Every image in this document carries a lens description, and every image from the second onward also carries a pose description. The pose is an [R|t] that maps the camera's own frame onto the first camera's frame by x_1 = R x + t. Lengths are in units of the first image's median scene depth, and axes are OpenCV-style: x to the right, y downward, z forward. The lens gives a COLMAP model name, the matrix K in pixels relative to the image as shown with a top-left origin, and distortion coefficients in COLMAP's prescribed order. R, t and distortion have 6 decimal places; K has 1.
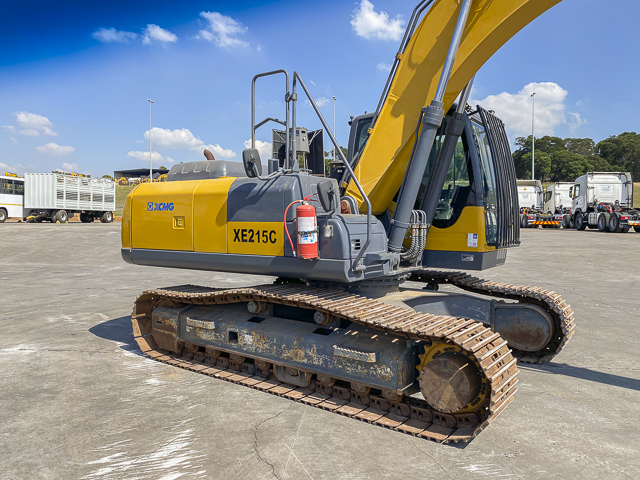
lens RADIAL K [[476.3, 0, 320.0], [0, 476.3, 240.0], [0, 0, 1]] dist [0.005756, 0.000871]
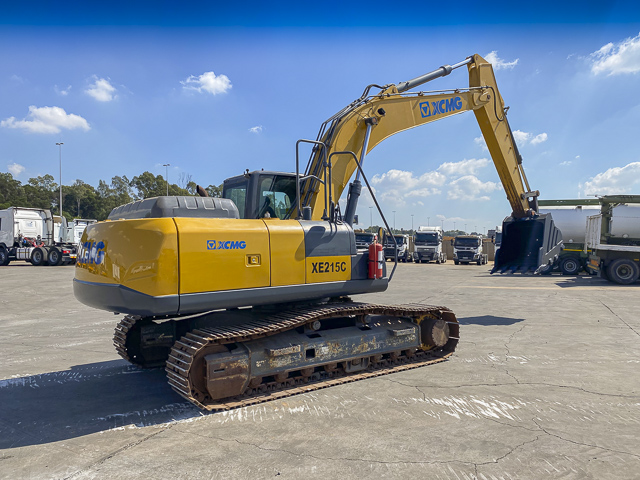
lens RADIAL K [[476.3, 0, 320.0], [0, 476.3, 240.0], [0, 0, 1]] dist [0.005756, 0.000871]
pose [[0.338773, 0.002495, 0.940865, -1.362484], [0.064981, 0.997547, -0.026043, -0.049863], [-0.938621, 0.069962, 0.337780, 0.582238]]
